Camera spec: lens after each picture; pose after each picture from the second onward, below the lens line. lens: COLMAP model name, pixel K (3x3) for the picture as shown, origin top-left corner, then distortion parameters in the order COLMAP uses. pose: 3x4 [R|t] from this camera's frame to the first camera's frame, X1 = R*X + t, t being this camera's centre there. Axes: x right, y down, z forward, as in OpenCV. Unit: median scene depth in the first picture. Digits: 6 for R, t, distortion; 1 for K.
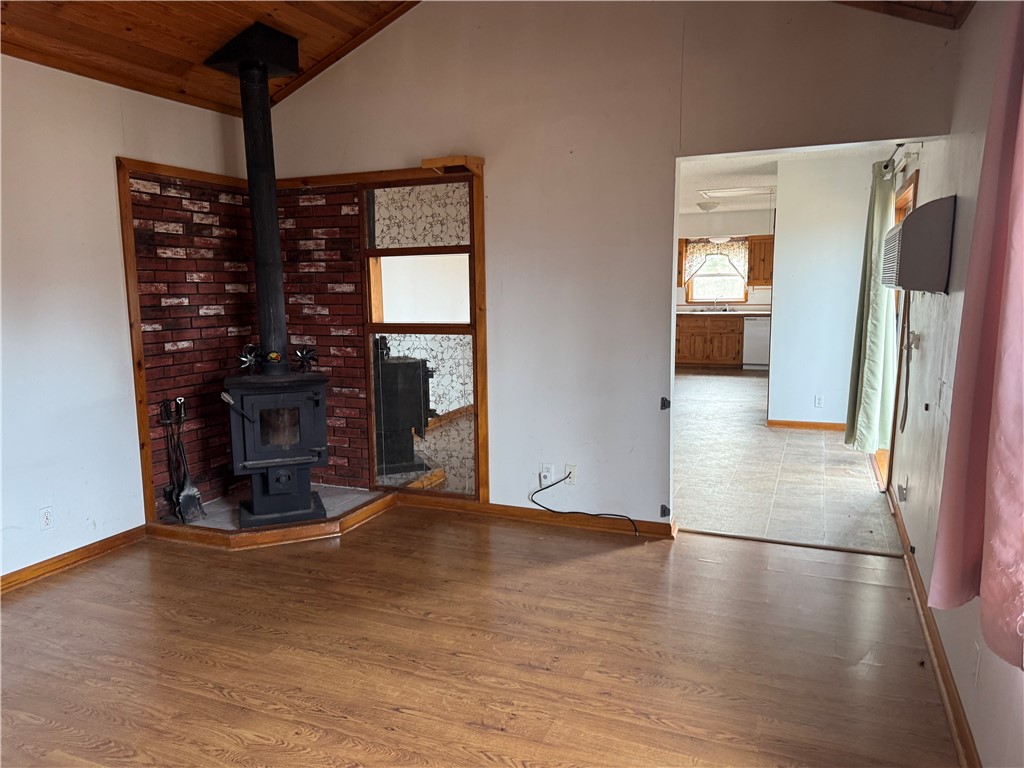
lens RADIAL K [[709.5, 0, 502.5], [0, 709.5, 387.8], [0, 0, 1]] dist [0.033981, -0.048895]
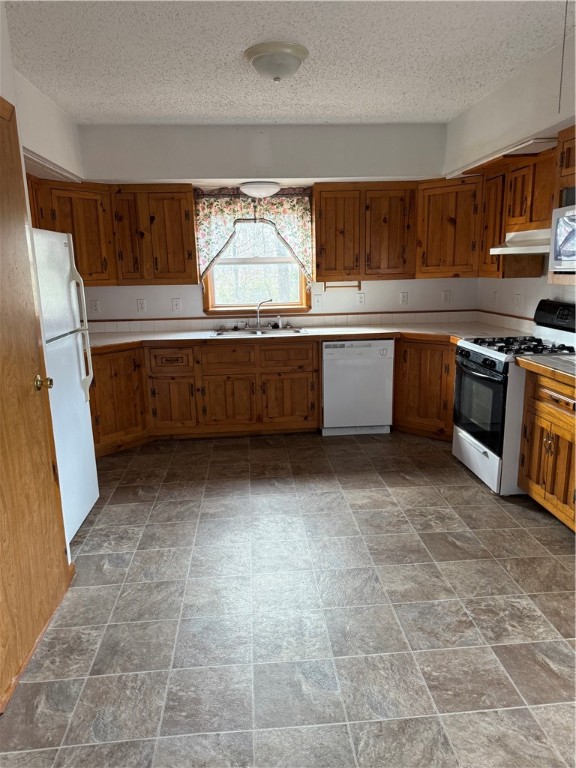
lens RADIAL K [[532.2, 0, 289.2], [0, 532.2, 387.7], [0, 0, 1]] dist [0.033981, -0.048895]
pose [[0.875082, -0.112029, 0.470829, 0.124564], [0.078584, 0.992821, 0.090176, -0.098900], [-0.477551, -0.041912, 0.877604, 0.639755]]
